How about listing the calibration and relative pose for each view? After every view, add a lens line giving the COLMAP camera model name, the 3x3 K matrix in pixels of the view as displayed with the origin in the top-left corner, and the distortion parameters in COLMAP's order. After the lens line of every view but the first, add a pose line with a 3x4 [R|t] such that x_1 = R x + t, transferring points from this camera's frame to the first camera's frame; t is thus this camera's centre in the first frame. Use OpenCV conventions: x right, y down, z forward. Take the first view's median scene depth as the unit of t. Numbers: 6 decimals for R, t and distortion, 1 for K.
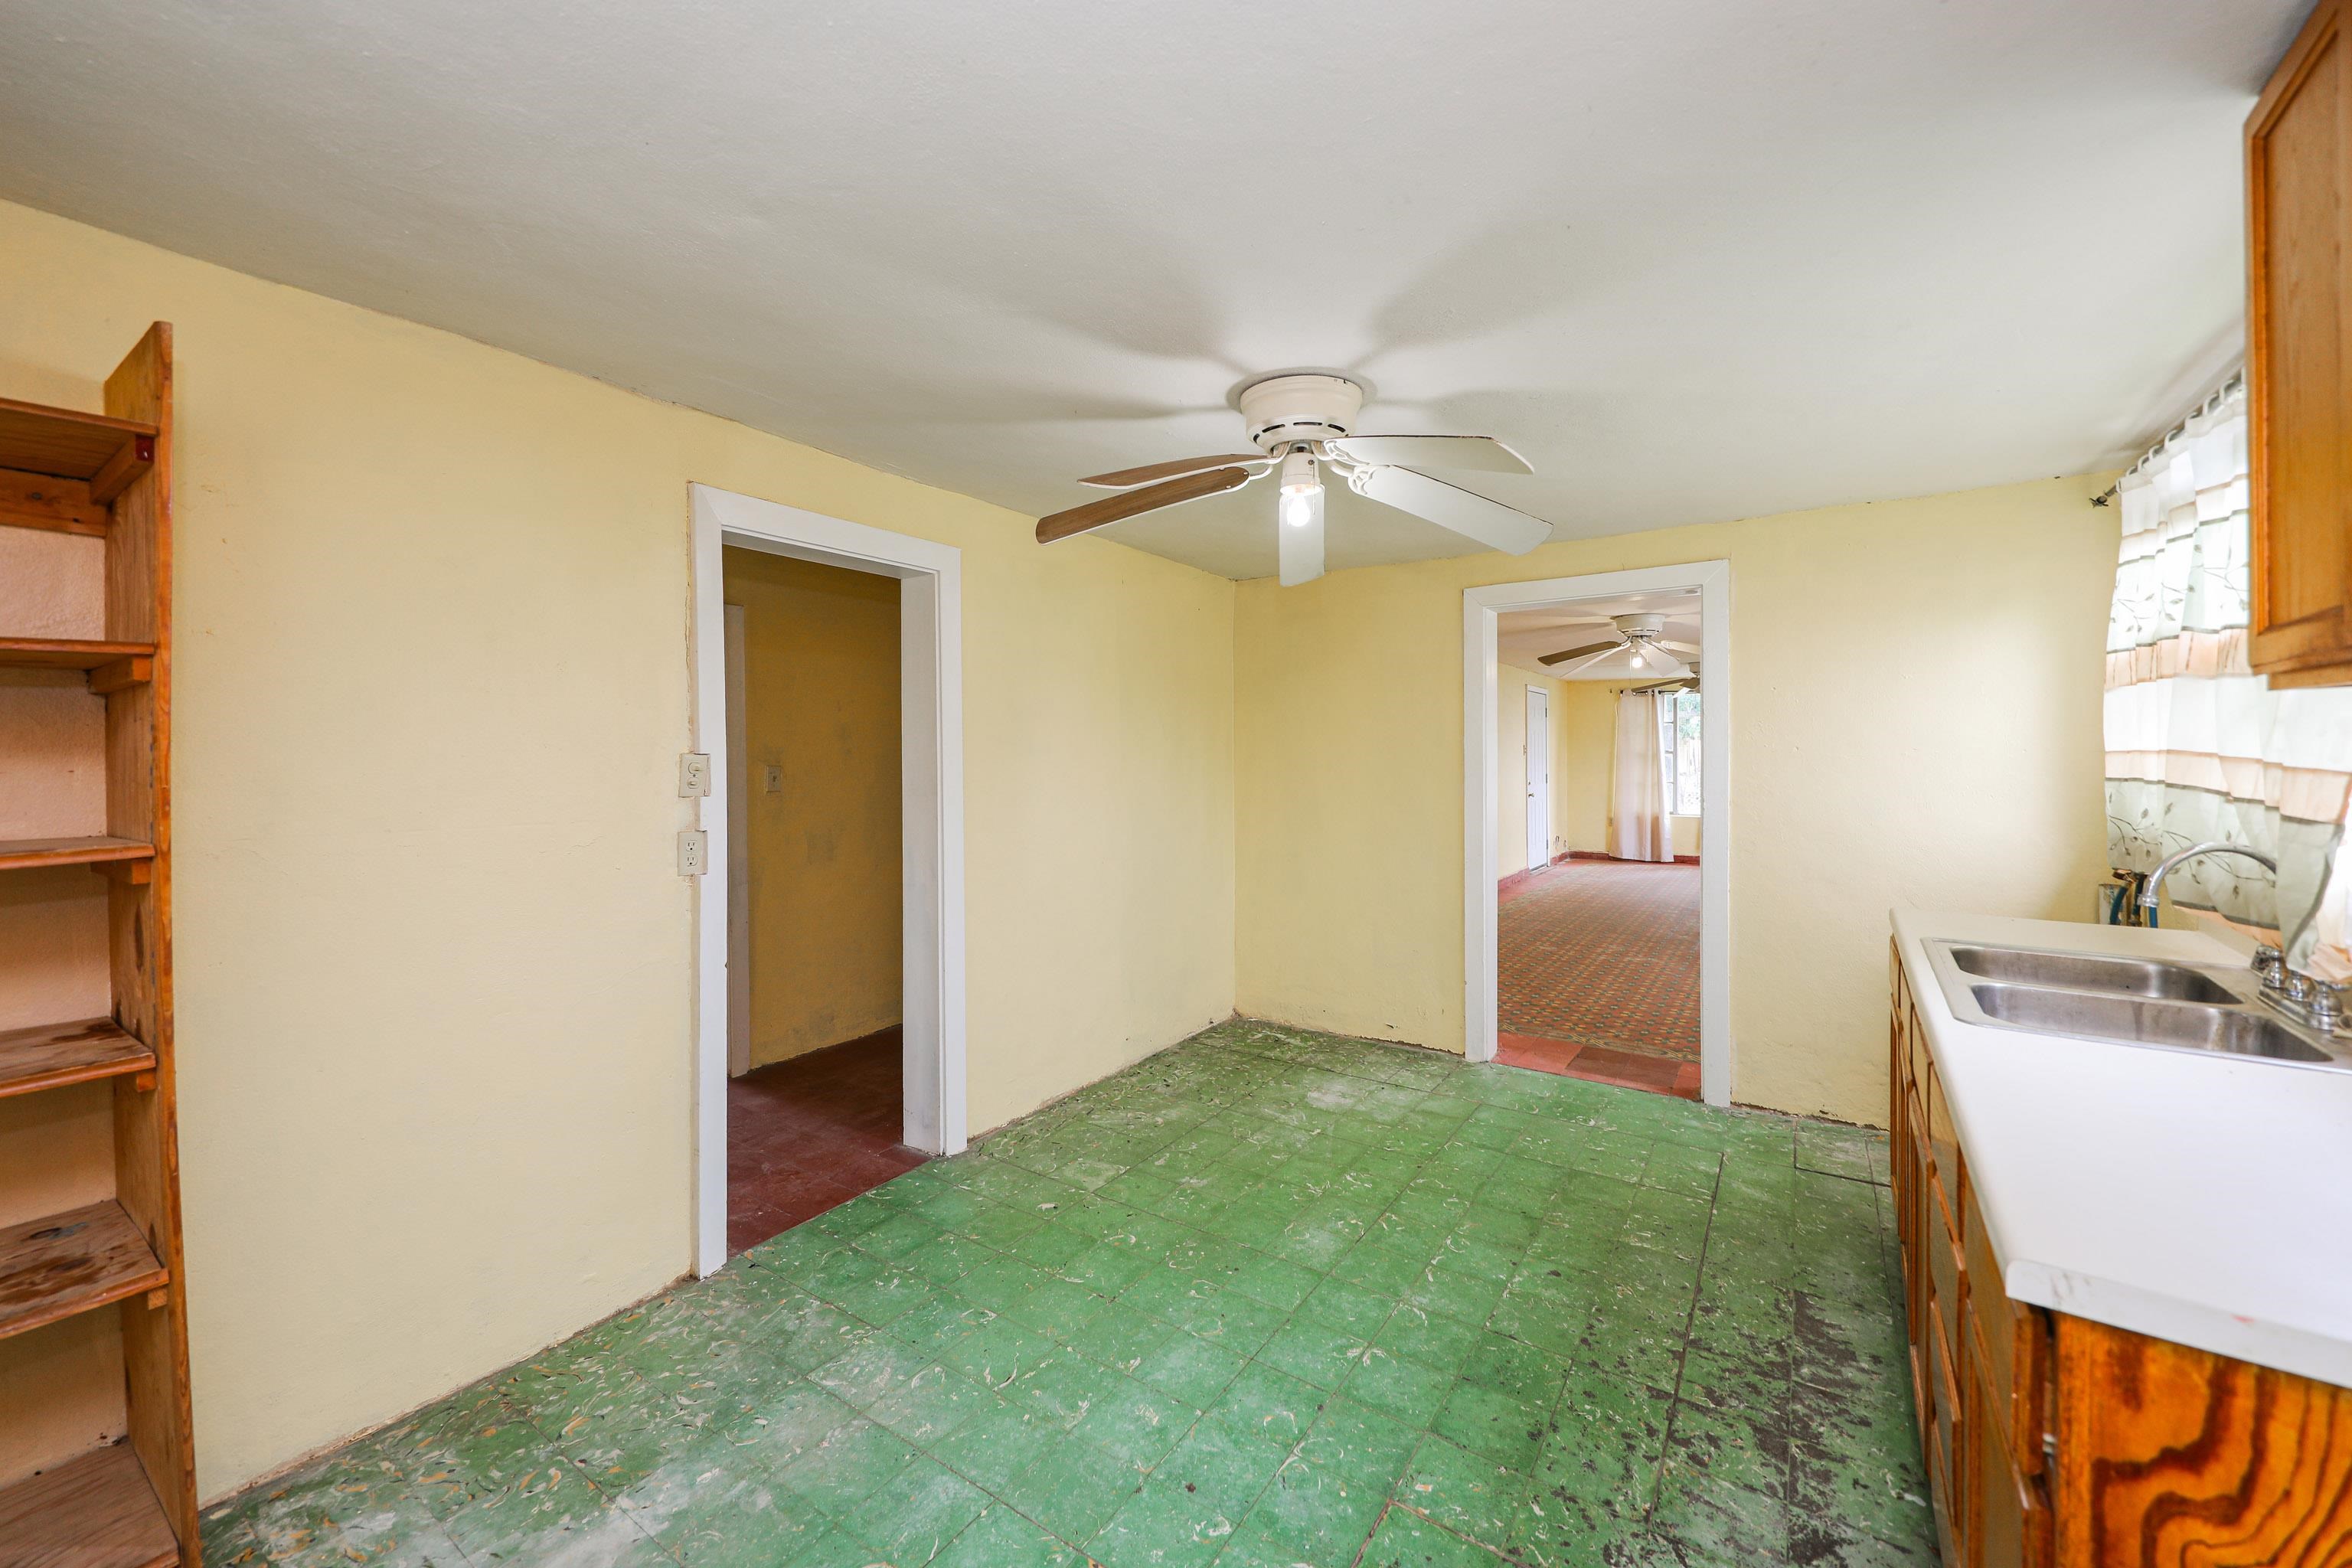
lens RADIAL K [[900.1, 0, 1192.8], [0, 900.1, 755.7], [0, 0, 1]] dist [0.009303, -0.003744]
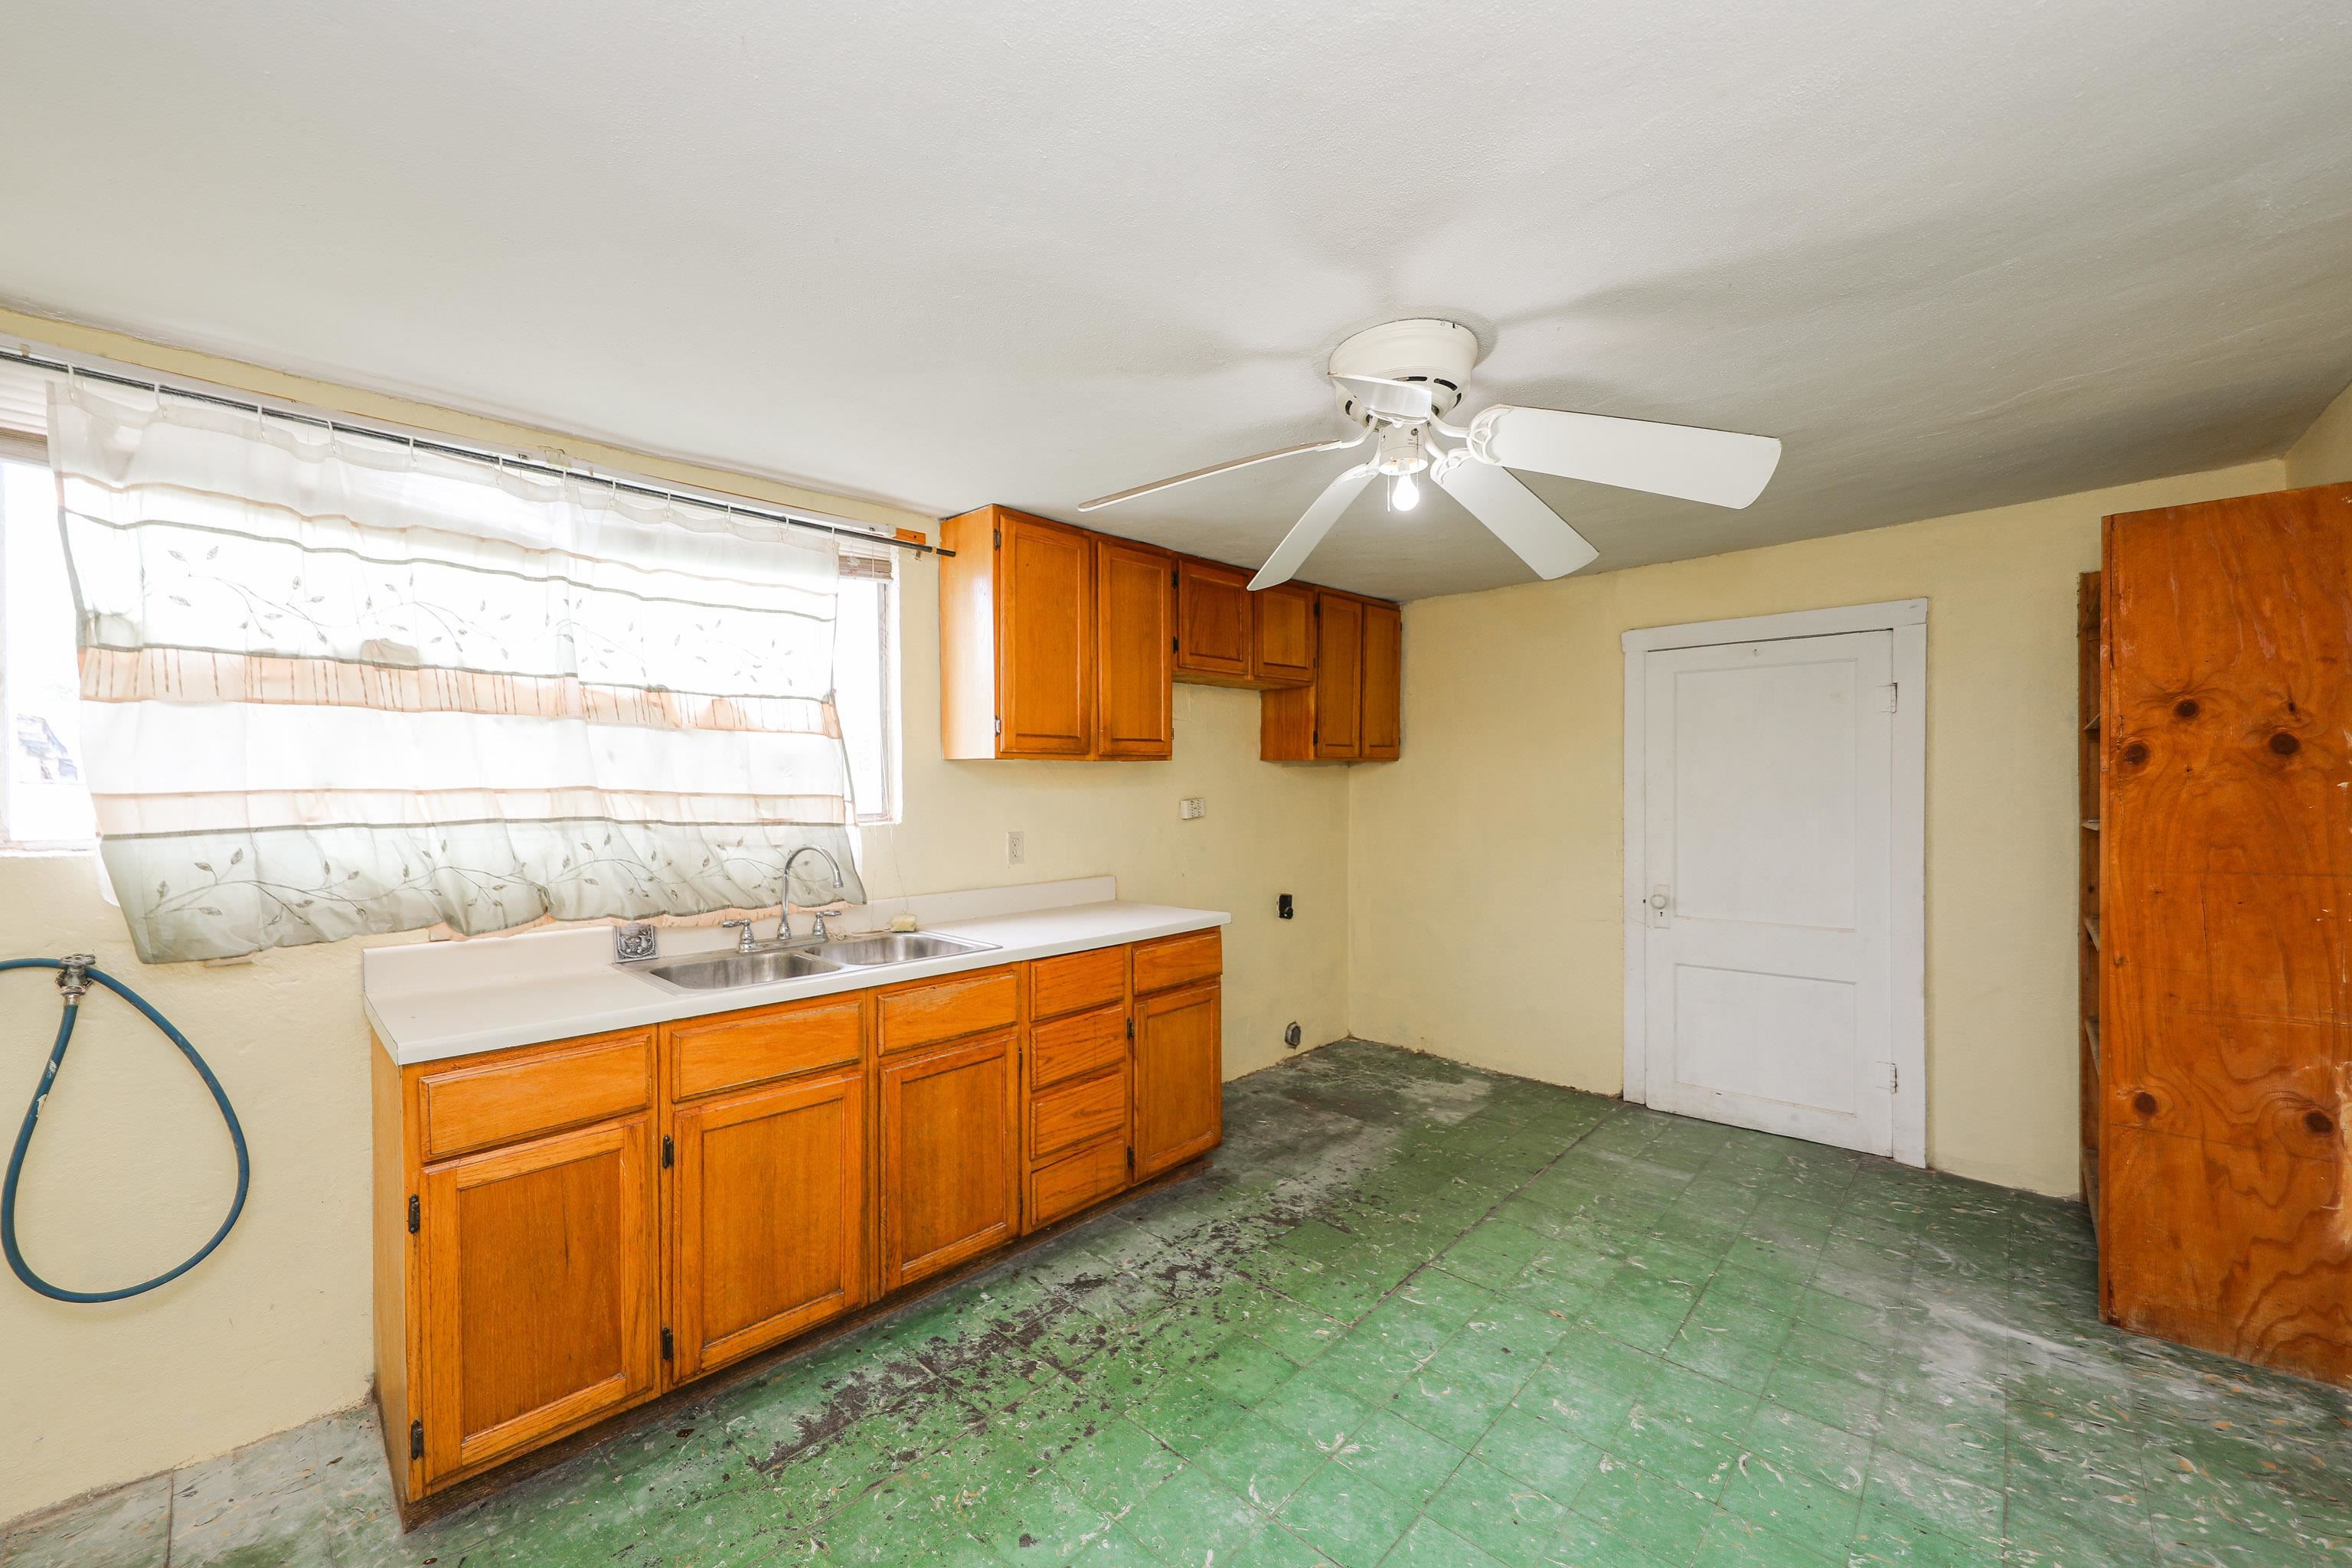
lens RADIAL K [[900.1, 0, 1174.8], [0, 900.1, 789.3], [0, 0, 1]] dist [0.009303, -0.003744]
pose [[-0.985547, 0.009125, 0.169155, 0.181281], [0.011670, 0.999833, 0.014059, -0.009612], [-0.168998, 0.015830, -0.985489, 1.783746]]
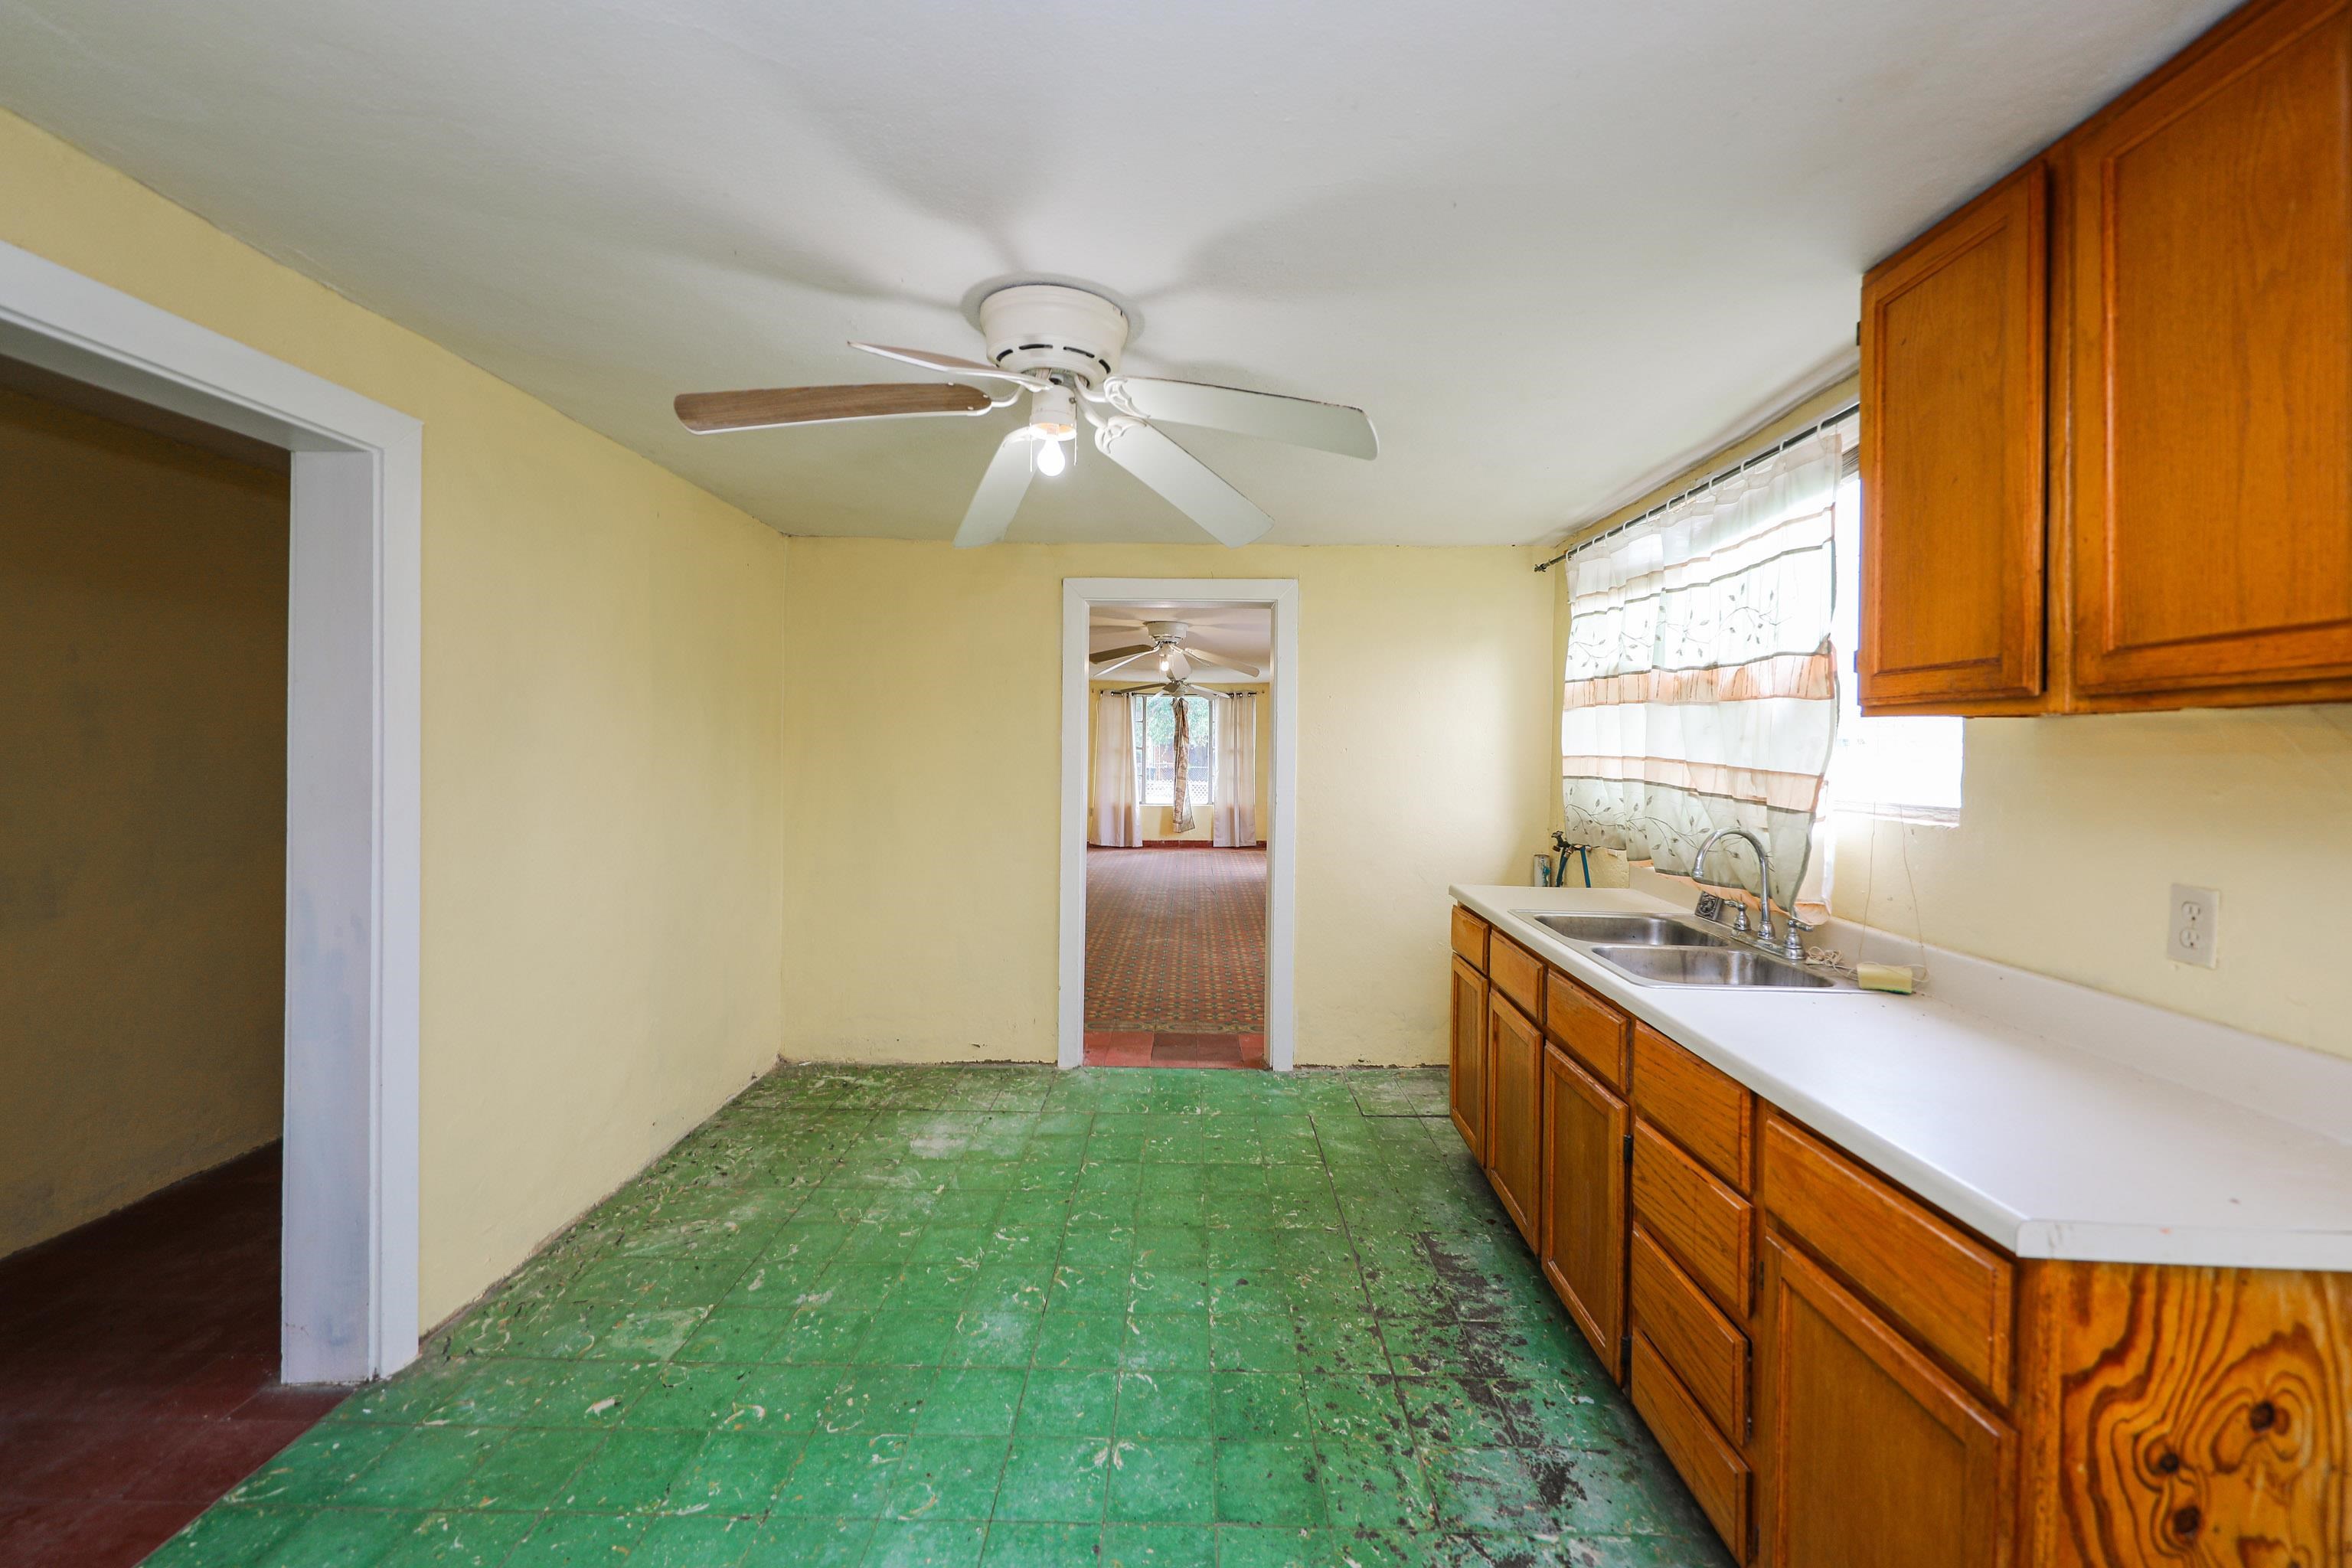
lens RADIAL K [[900.1, 0, 1172.4], [0, 900.1, 746.3], [0, 0, 1]] dist [0.009303, -0.003744]
pose [[0.839672, 0.014739, 0.542894, -0.220859], [-0.013932, 0.999887, -0.005598, -0.004023], [-0.542915, -0.002864, 0.839783, 0.235472]]
